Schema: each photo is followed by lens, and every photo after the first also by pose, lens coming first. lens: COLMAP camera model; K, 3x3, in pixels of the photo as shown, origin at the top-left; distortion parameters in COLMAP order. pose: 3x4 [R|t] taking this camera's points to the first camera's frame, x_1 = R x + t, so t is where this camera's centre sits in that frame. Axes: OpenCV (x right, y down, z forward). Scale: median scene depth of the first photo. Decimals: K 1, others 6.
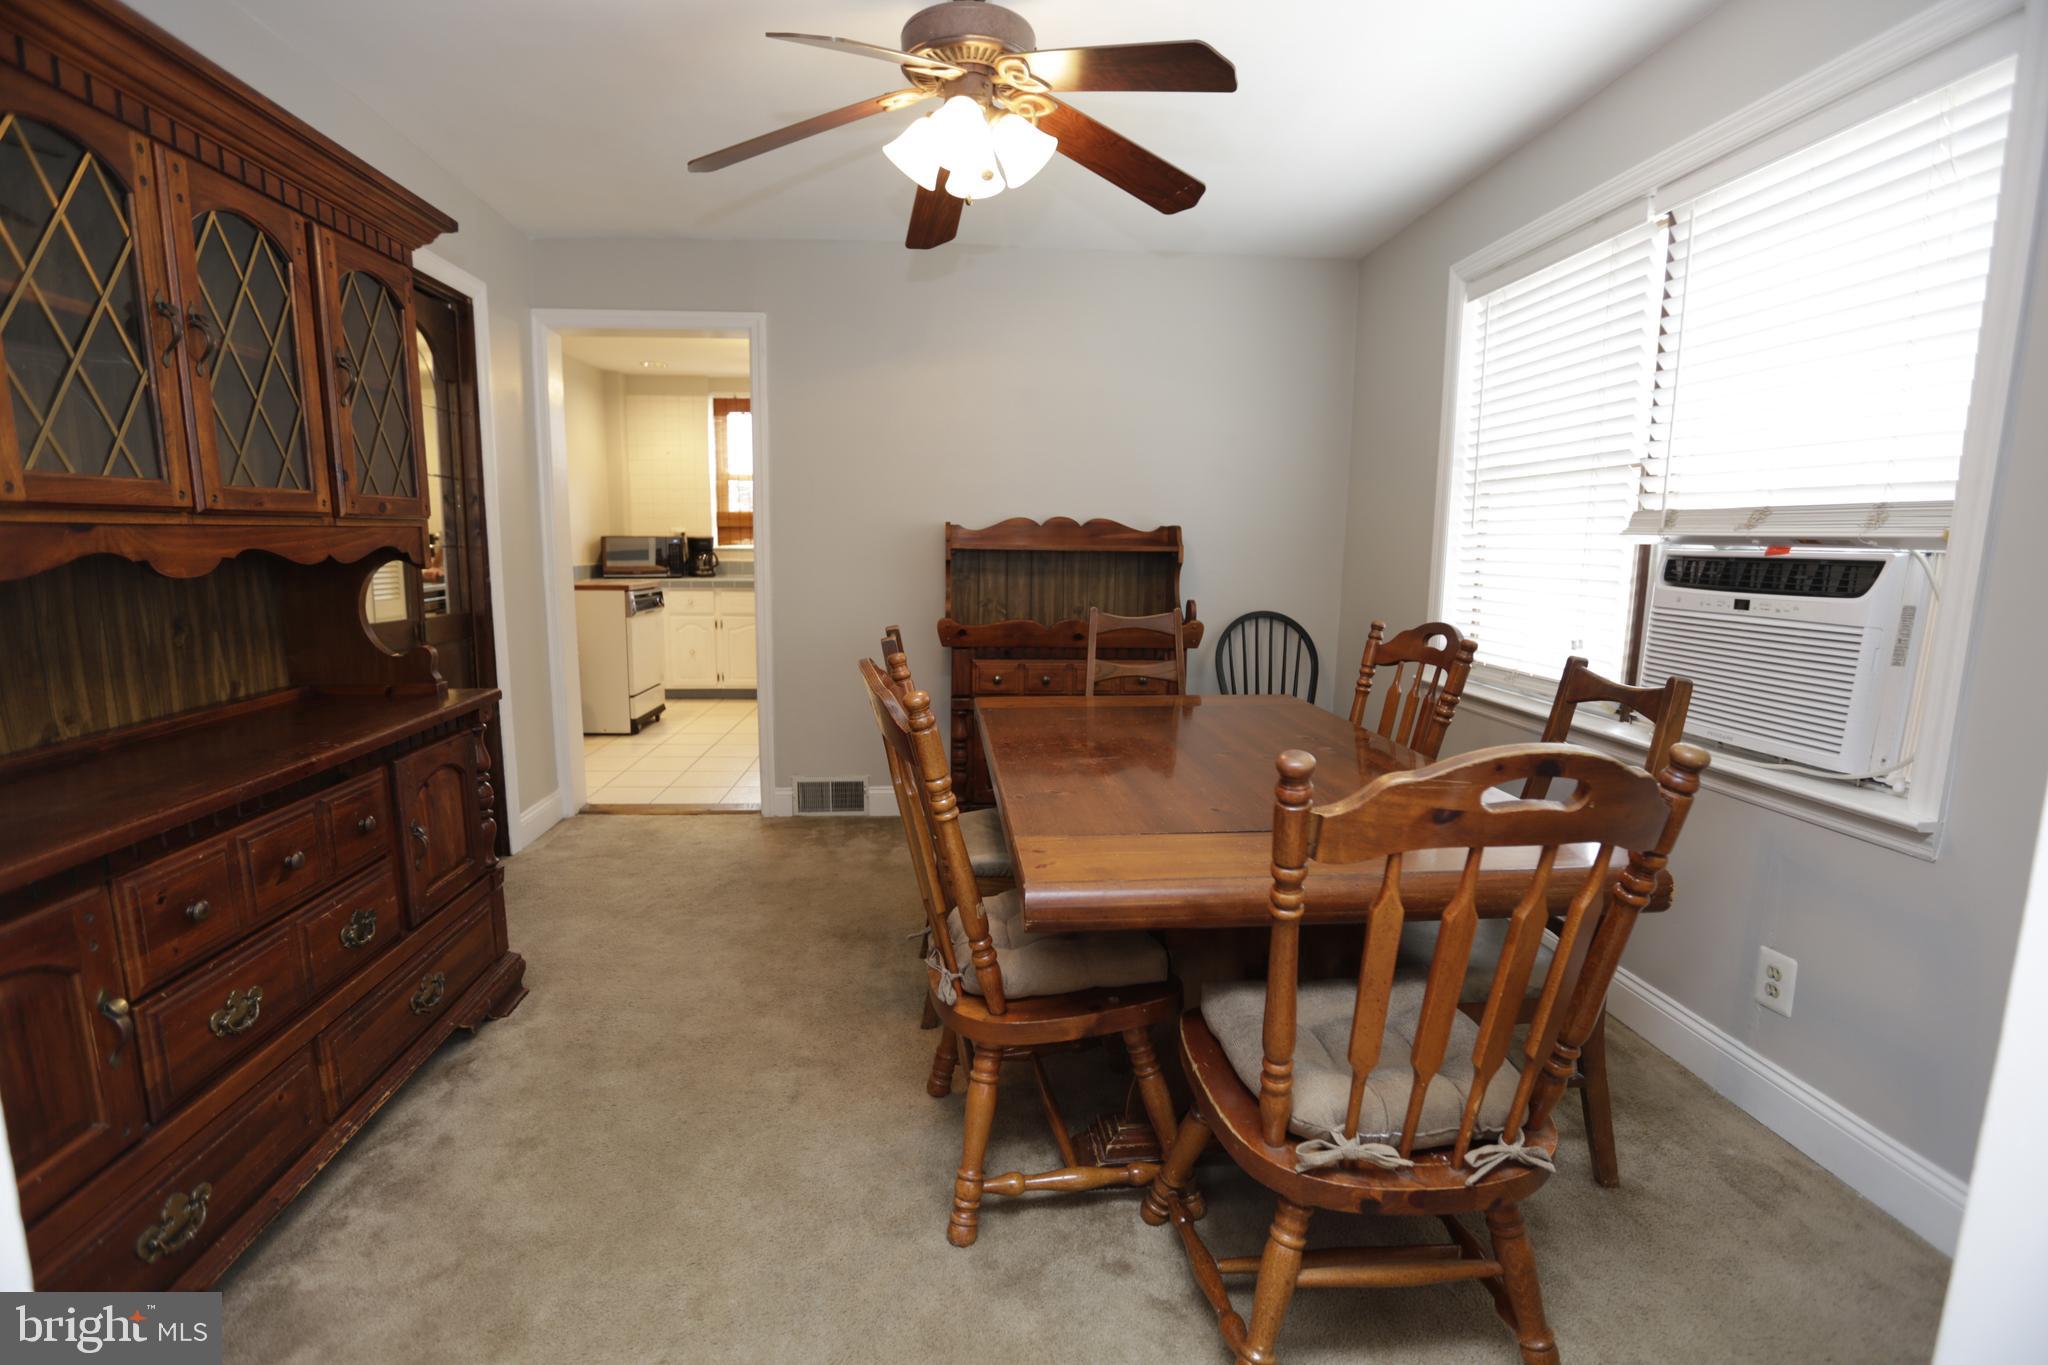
lens RADIAL K [[938.3, 0, 1006.4], [0, 938.3, 678.9], [0, 0, 1]] dist [-0.049931, 0.018488]
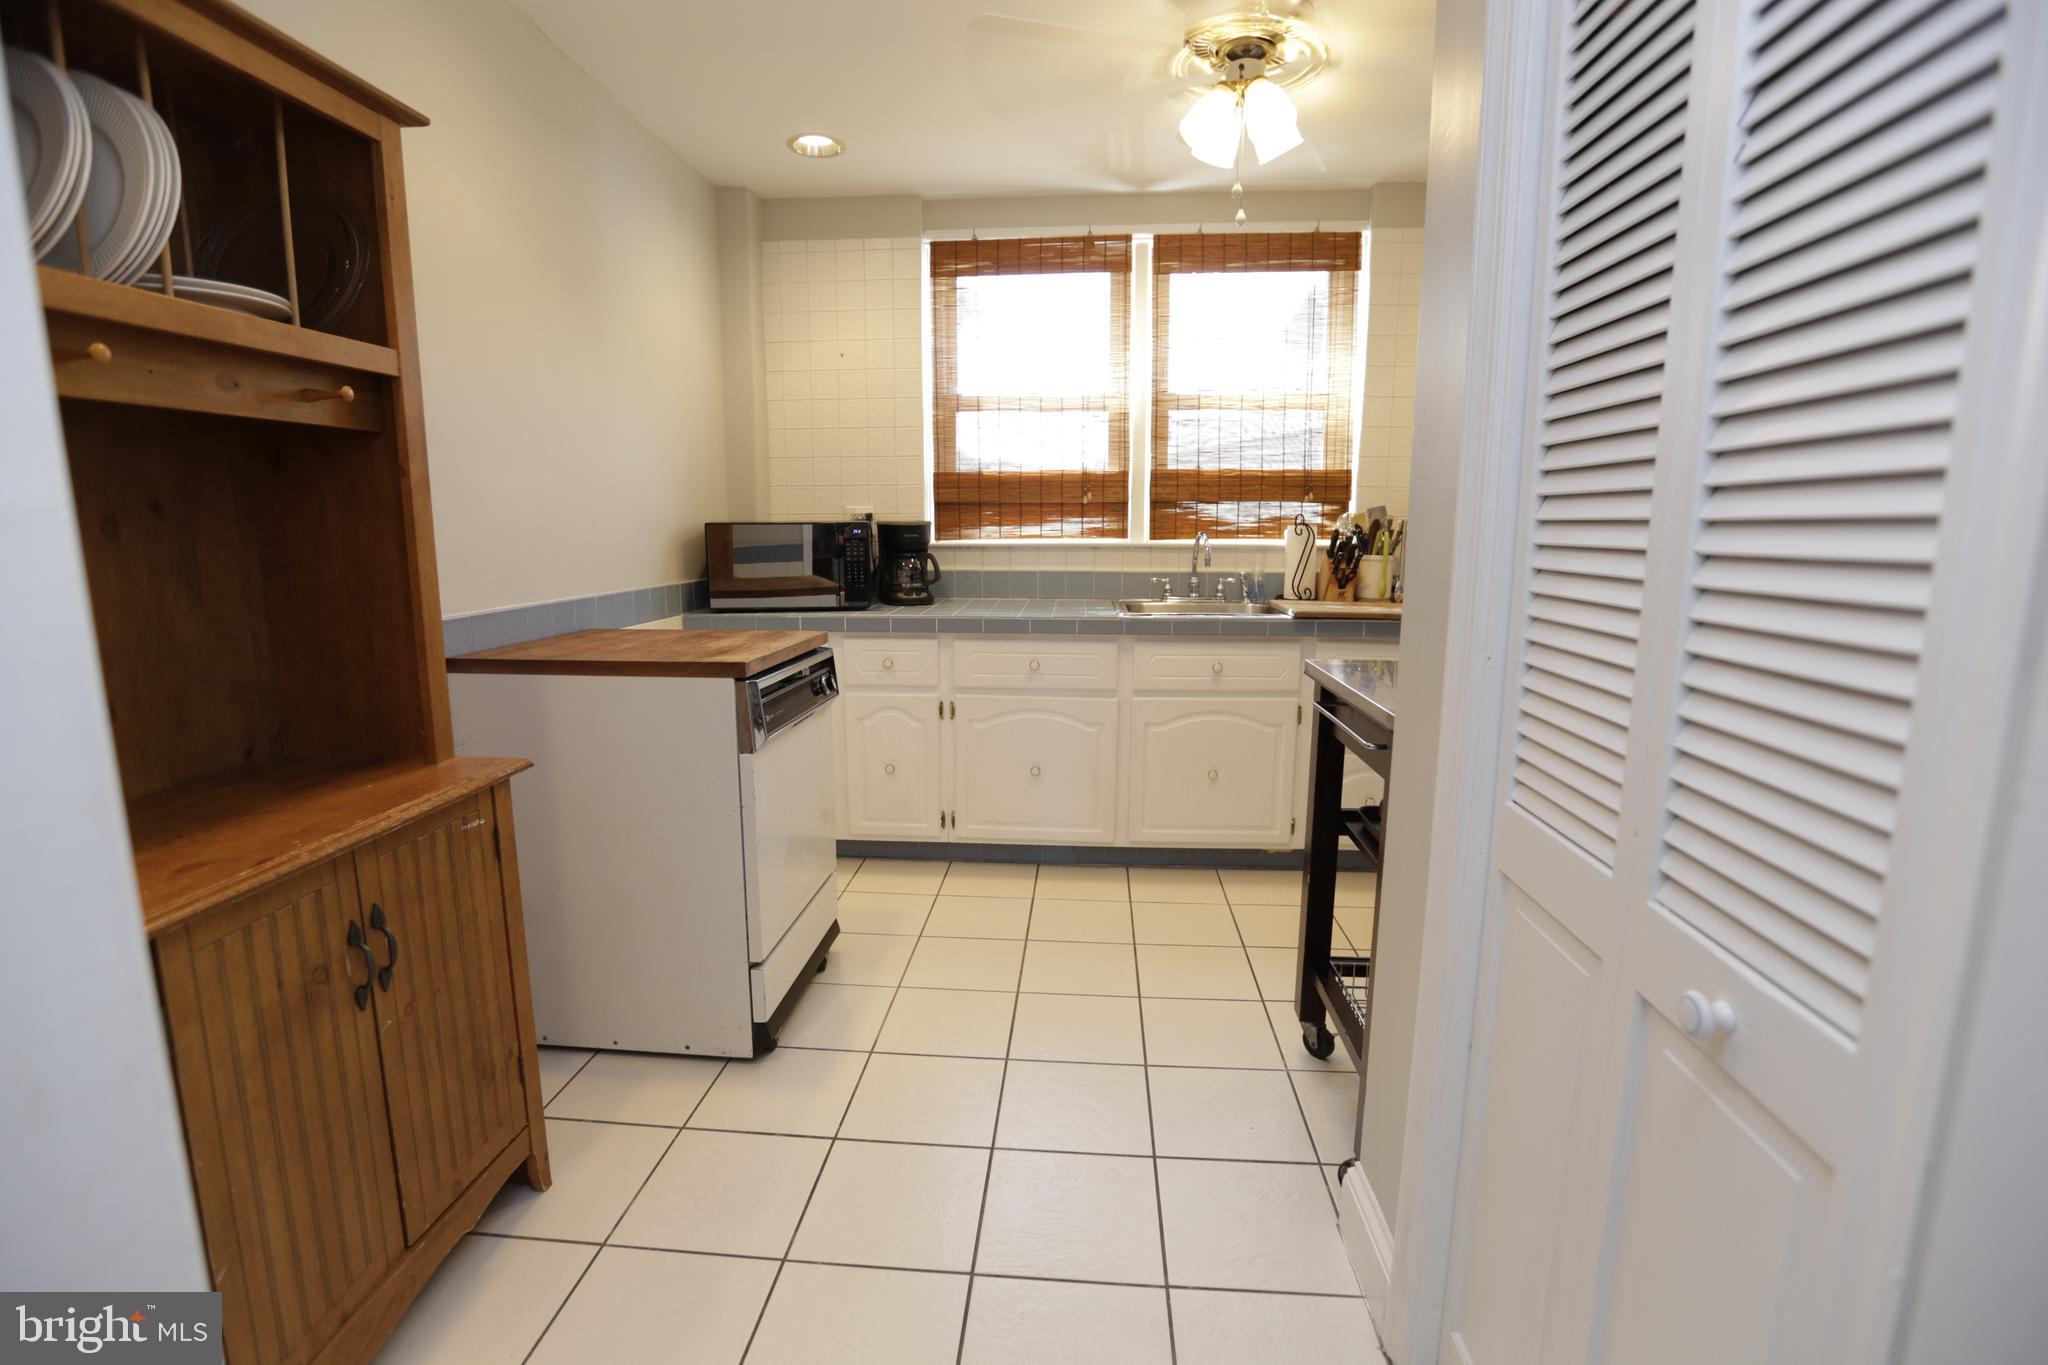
lens RADIAL K [[938.3, 0, 1006.4], [0, 938.3, 678.9], [0, 0, 1]] dist [-0.049931, 0.018488]
pose [[0.988780, 0.017704, -0.148329, -0.360936], [-0.014867, 0.999685, 0.020211, -0.145204], [0.148641, -0.017779, 0.988731, 0.933926]]
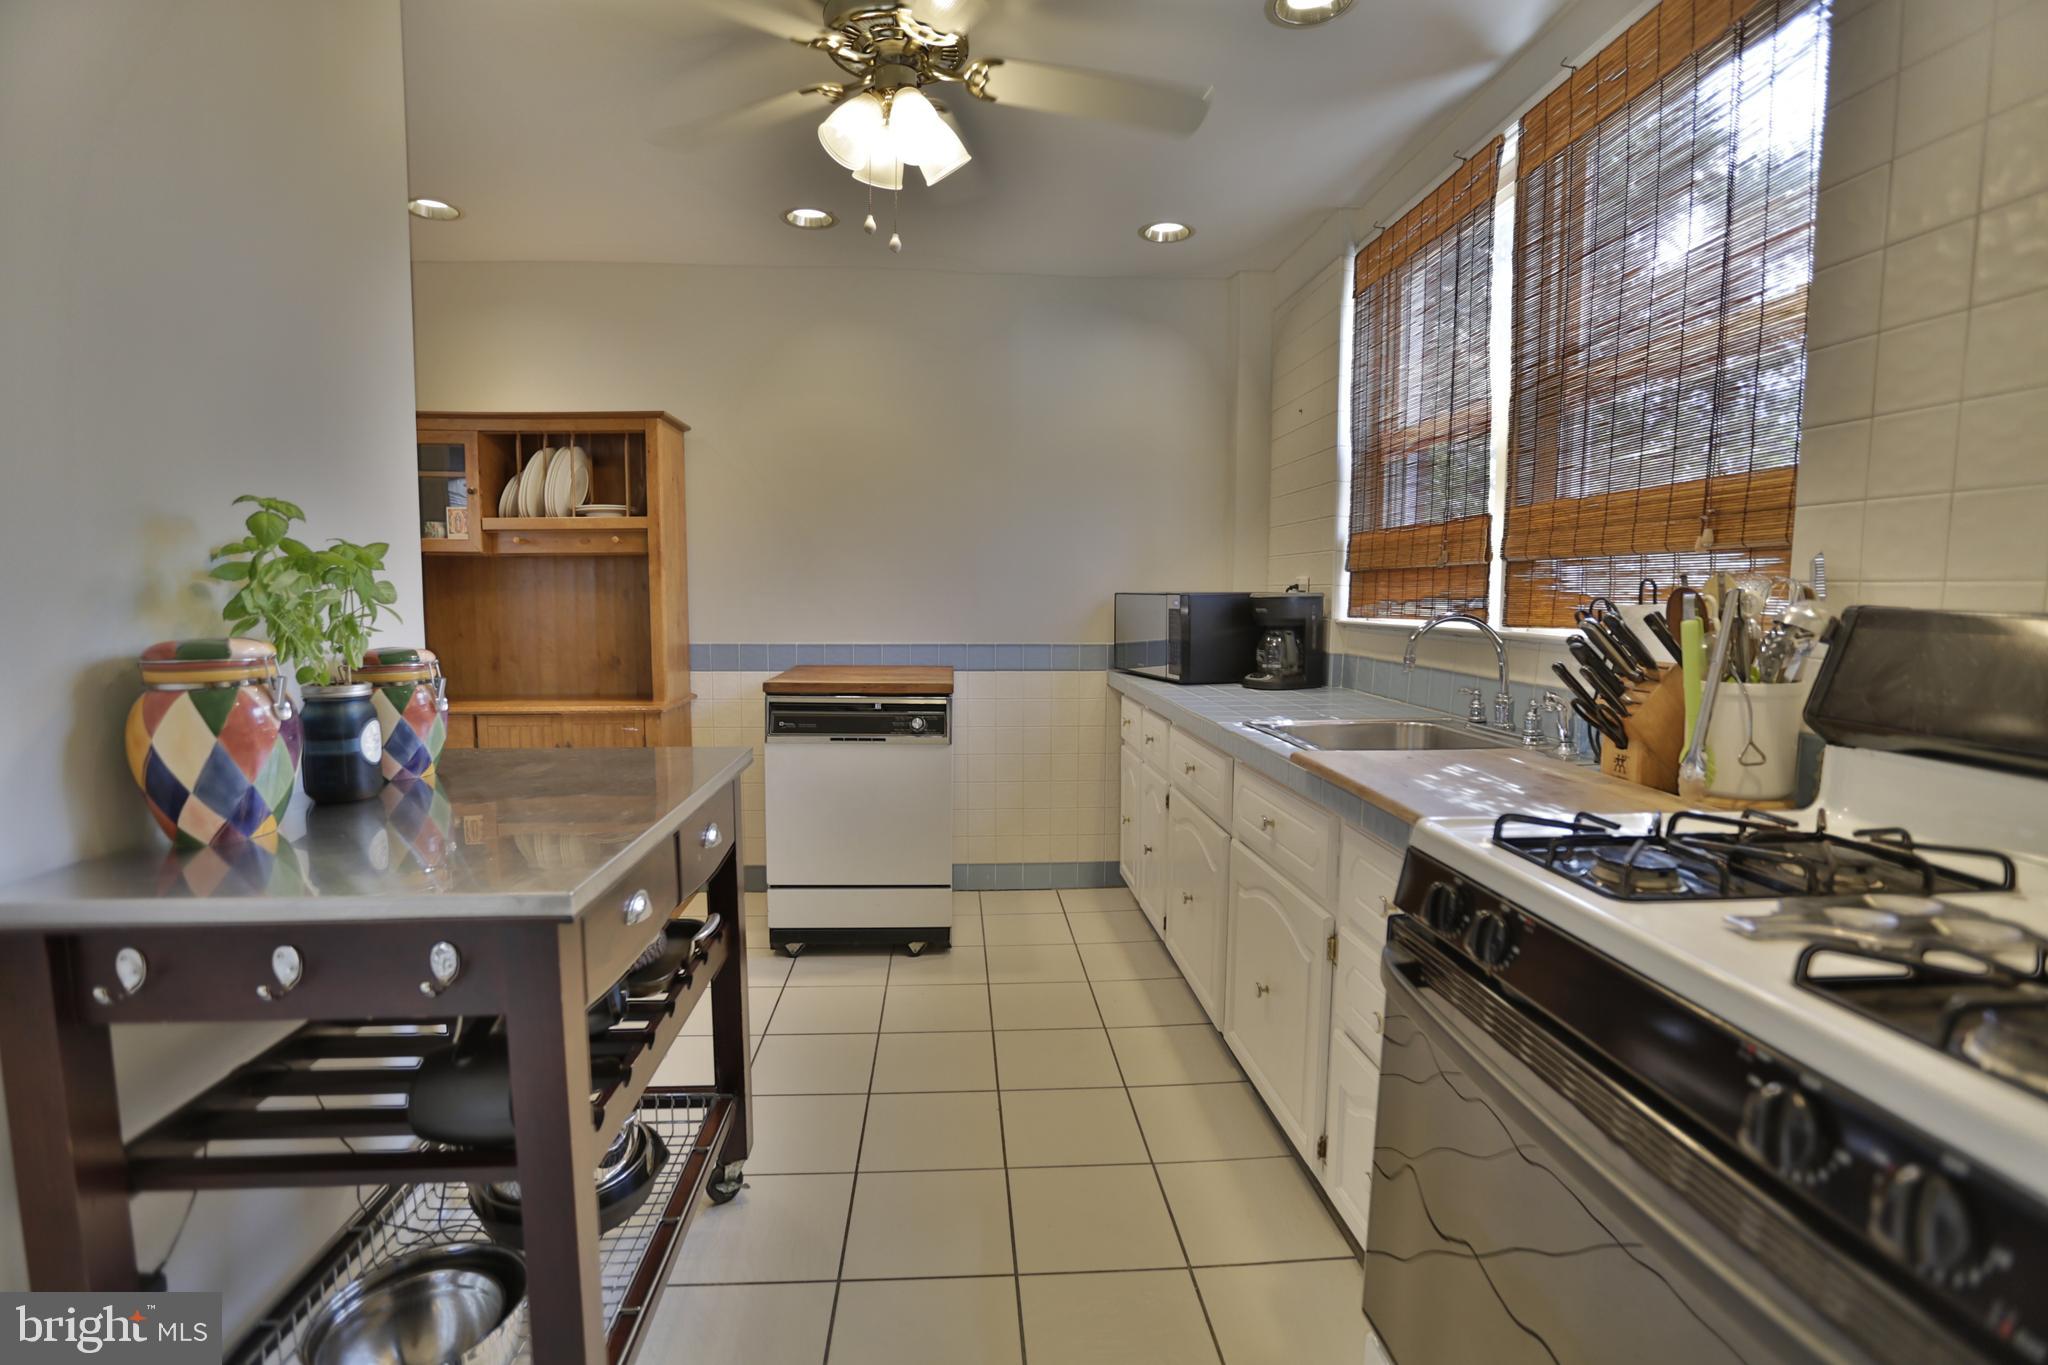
lens RADIAL K [[938.3, 0, 1006.4], [0, 938.3, 678.9], [0, 0, 1]] dist [-0.049931, 0.018488]
pose [[-0.012054, 0.087331, -0.996106, 0.181872], [-0.144790, 0.985528, 0.088155, -0.240307], [0.989389, 0.145288, 0.000765, 1.585431]]
